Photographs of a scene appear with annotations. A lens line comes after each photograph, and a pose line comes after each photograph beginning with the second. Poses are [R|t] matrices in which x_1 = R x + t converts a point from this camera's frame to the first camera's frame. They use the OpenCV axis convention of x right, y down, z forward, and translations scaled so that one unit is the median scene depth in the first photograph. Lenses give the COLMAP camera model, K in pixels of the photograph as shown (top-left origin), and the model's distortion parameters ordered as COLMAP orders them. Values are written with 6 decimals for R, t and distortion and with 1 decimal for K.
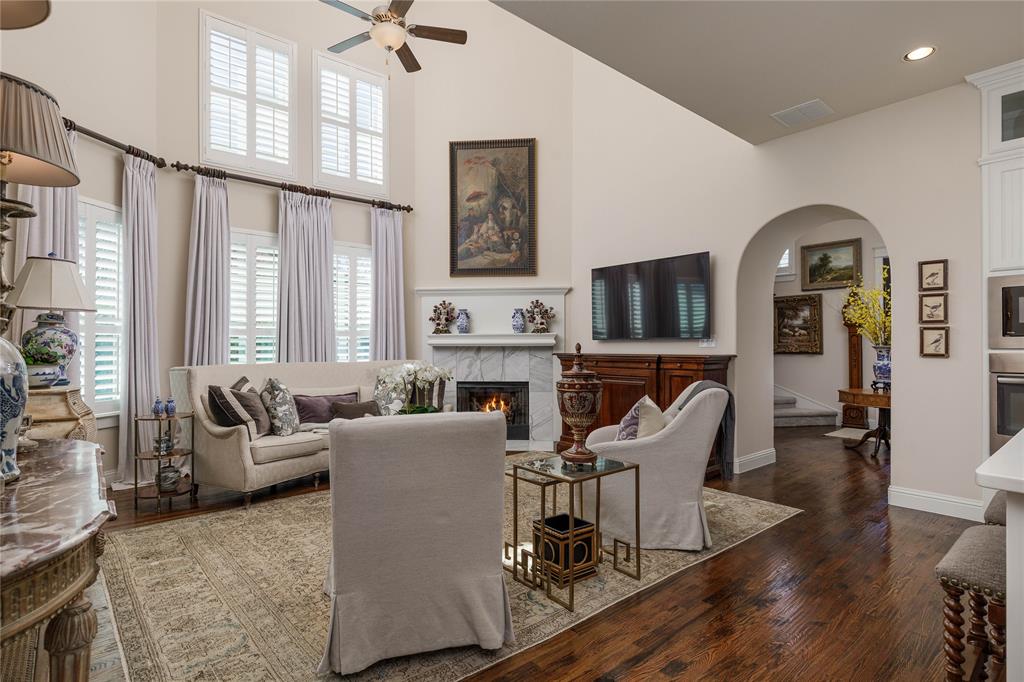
lens RADIAL K [[510.6, 0, 512.0], [0, 510.6, 341.0], [0, 0, 1]] dist [0.001093, 0.000102]
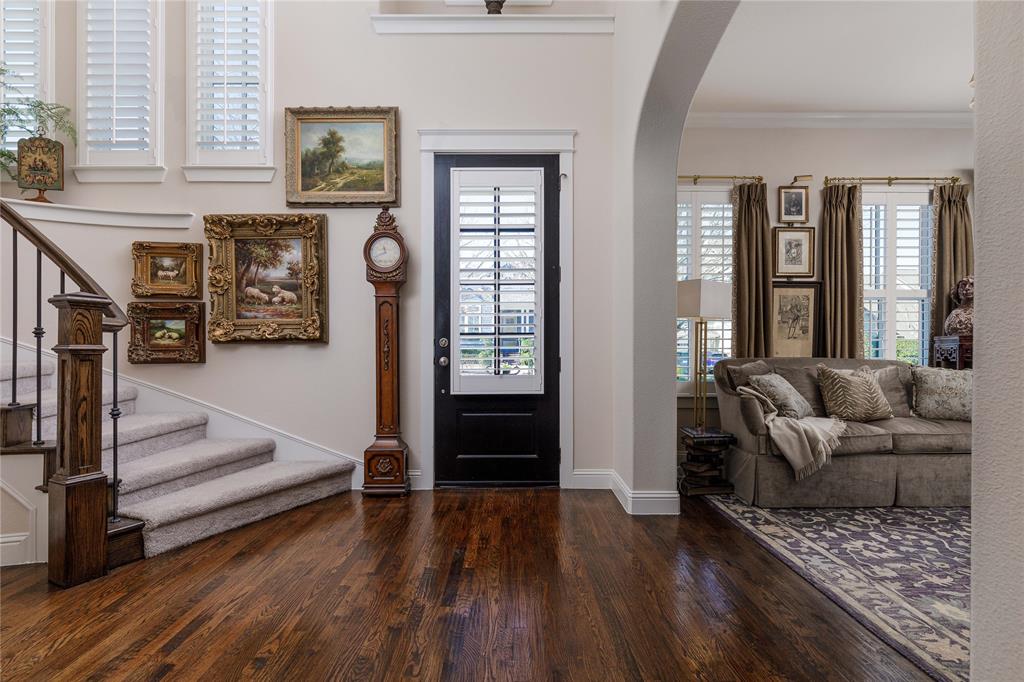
lens RADIAL K [[510.6, 0, 512.0], [0, 510.6, 341.0], [0, 0, 1]] dist [0.001093, 0.000102]
pose [[0.629868, -0.001716, 0.776701, 0.344353], [-0.006895, 0.999946, 0.007801, 0.018963], [-0.776672, -0.010268, 0.629822, 0.561965]]
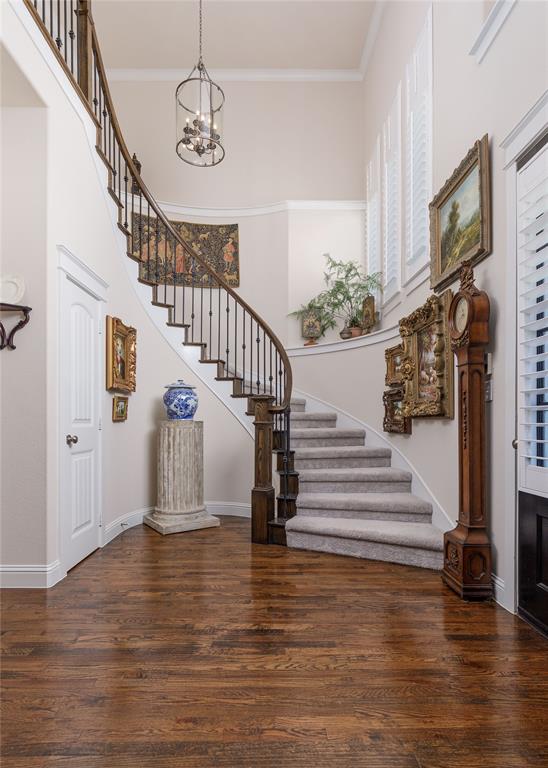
lens RADIAL K [[443.3, 0, 272.5], [0, 443.3, 417.2], [0, 0, 1]] dist [0.000333, 0.000115]
pose [[0.769393, -0.006534, -0.638742, 0.736682], [0.011562, 0.999926, 0.003698, 0.021300], [0.638671, -0.010230, 0.769412, 0.572788]]
